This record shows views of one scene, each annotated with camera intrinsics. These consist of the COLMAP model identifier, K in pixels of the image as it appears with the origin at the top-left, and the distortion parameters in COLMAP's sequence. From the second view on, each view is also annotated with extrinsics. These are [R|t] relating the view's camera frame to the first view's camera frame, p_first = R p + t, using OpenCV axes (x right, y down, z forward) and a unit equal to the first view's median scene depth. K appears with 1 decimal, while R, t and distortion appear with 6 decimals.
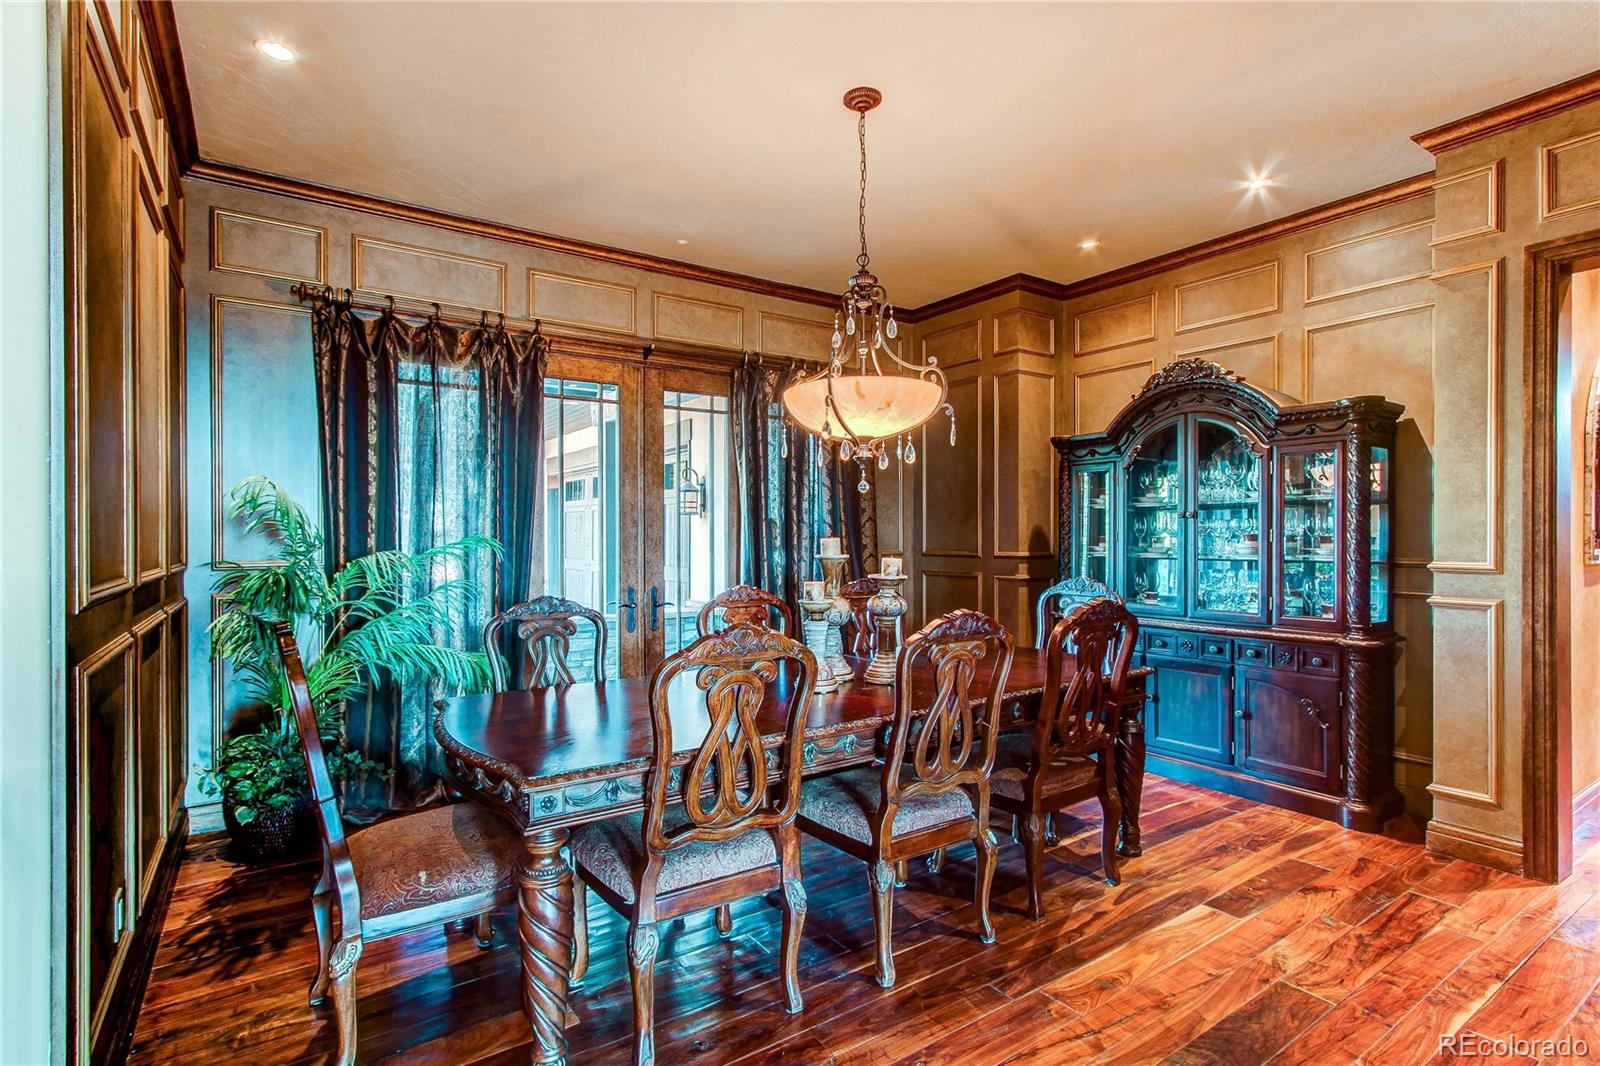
lens RADIAL K [[755.6, 0, 791.6], [0, 755.6, 540.2], [0, 0, 1]] dist [0.000323, 0.000306]
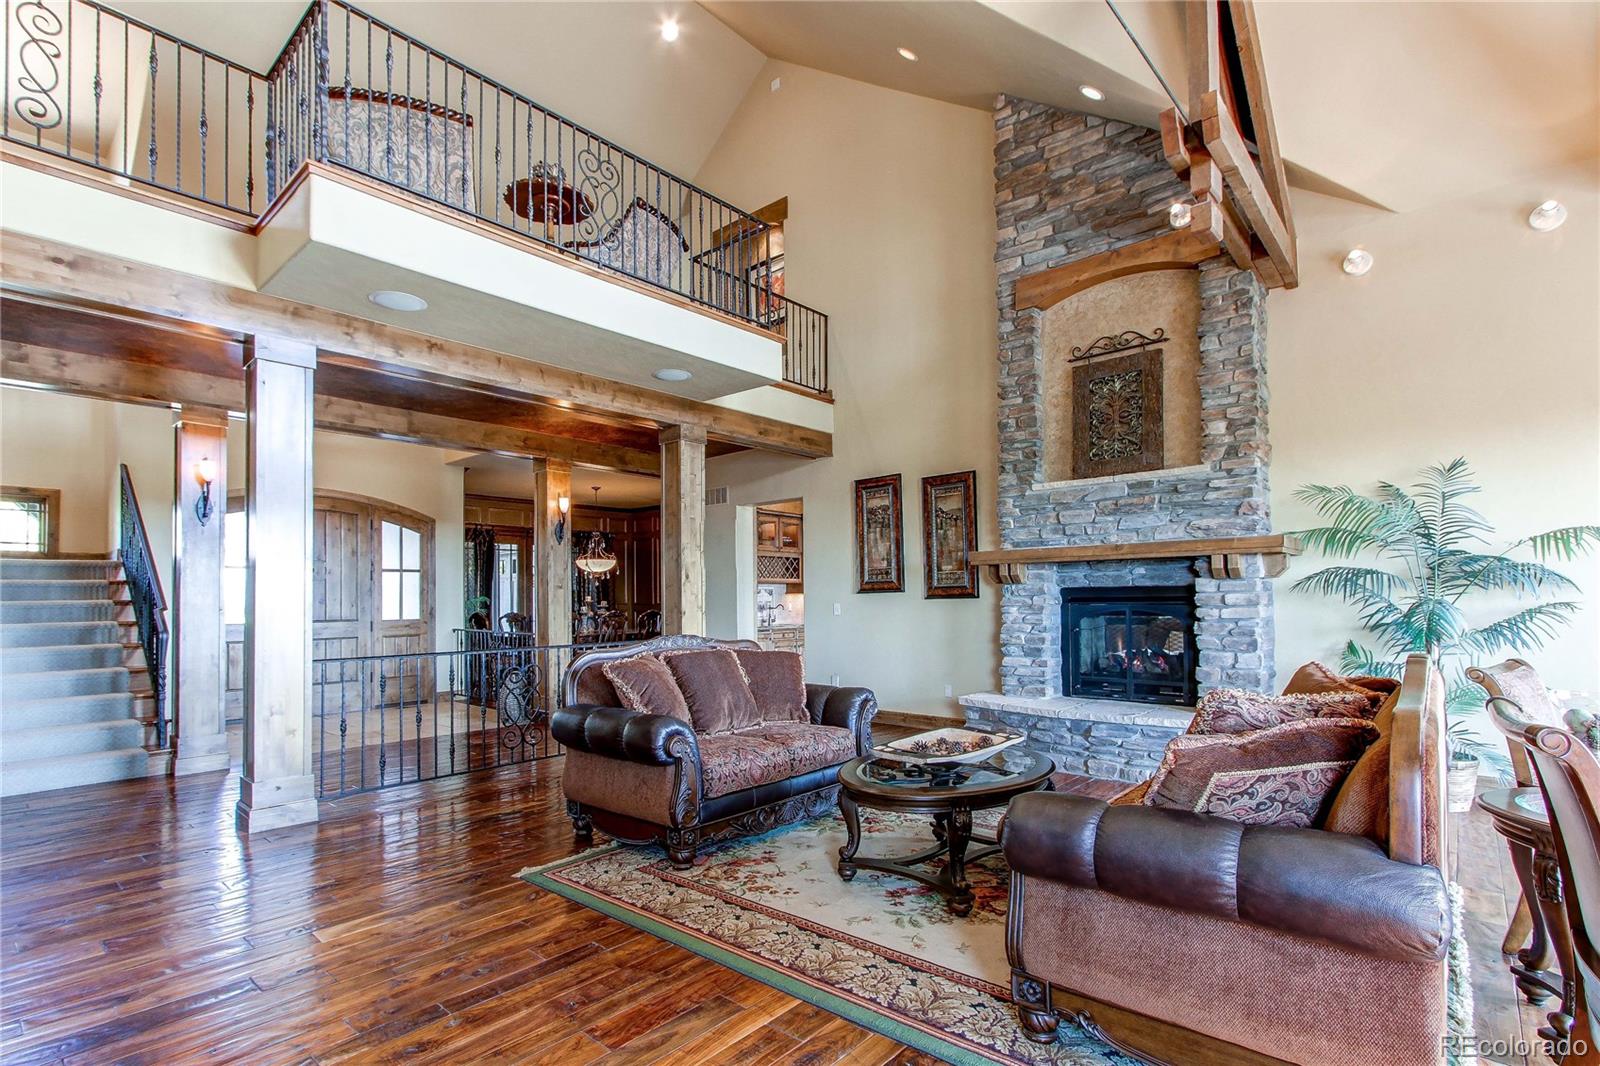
lens RADIAL K [[789.2, 0, 800.7], [0, 789.2, 580.9], [0, 0, 1]] dist [0.013899, 0.000075]
pose [[0.968186, 0.000280, 0.250233, 0.067734], [0.007171, 0.999558, -0.028864, 0.031849], [-0.250130, 0.029740, 0.967755, -2.405292]]
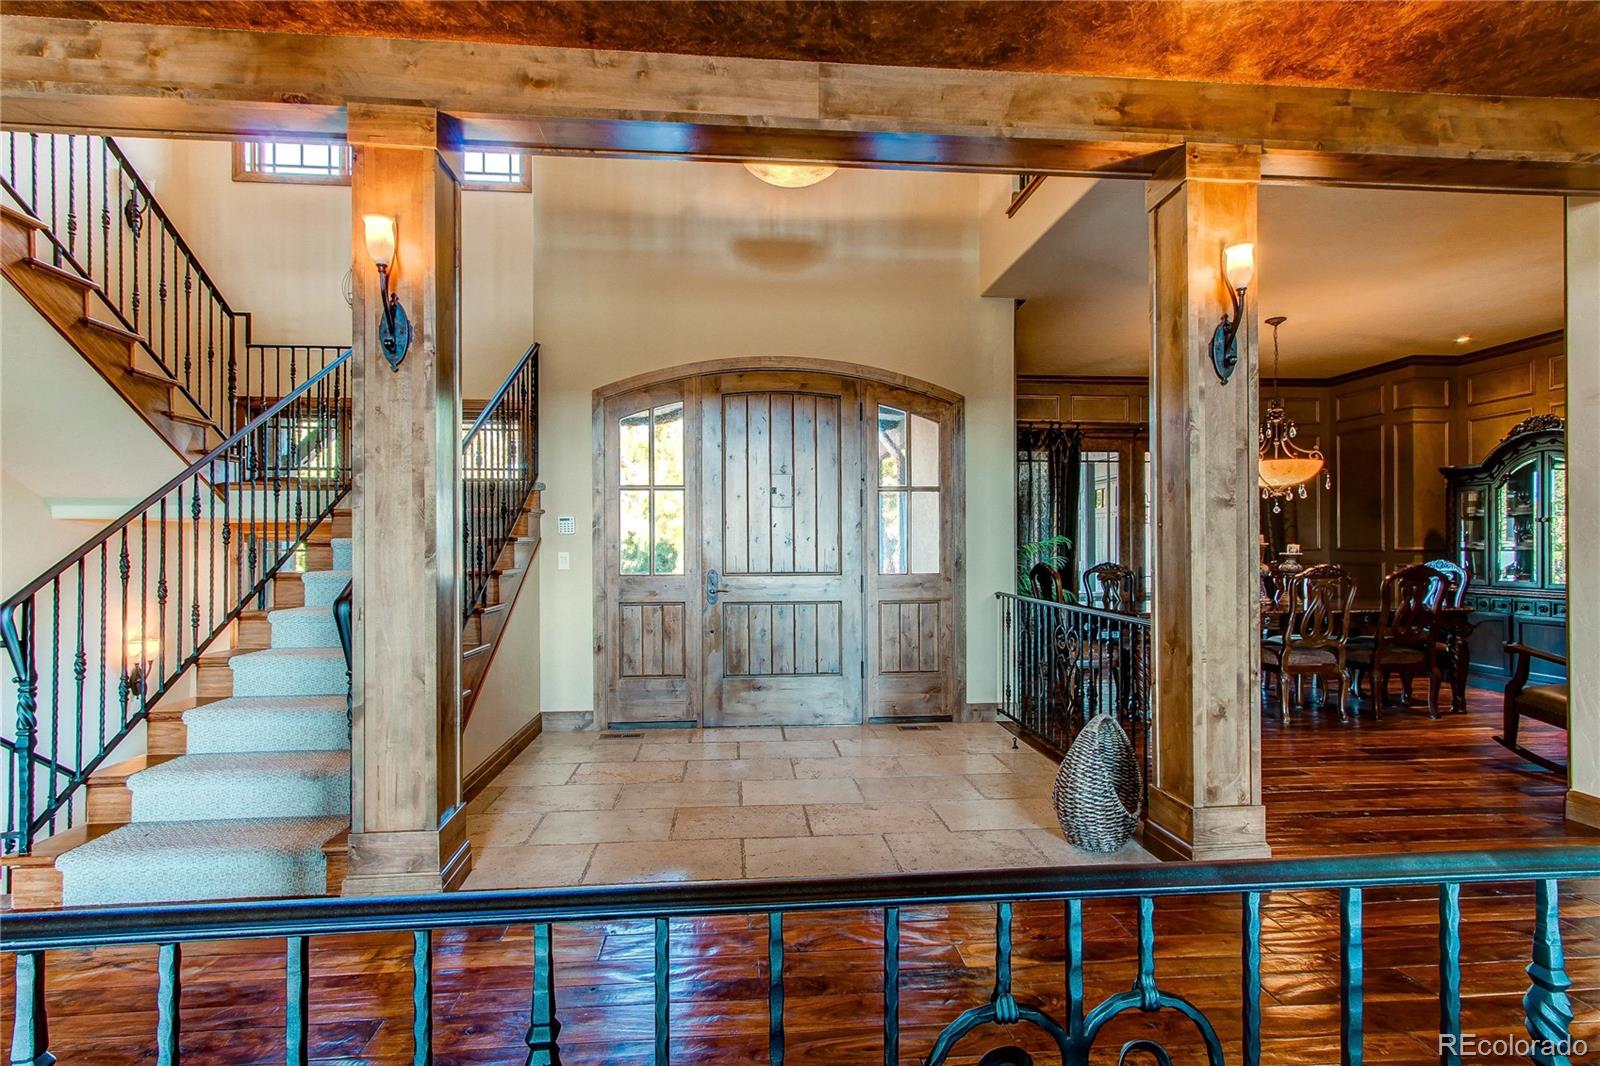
lens RADIAL K [[755.6, 0, 791.6], [0, 755.6, 540.2], [0, 0, 1]] dist [0.000323, 0.000306]
pose [[0.872575, -0.001593, -0.488478, -0.037098], [-0.004185, 0.999934, -0.010737, 0.027835], [0.488463, 0.011413, 0.872510, -1.017023]]
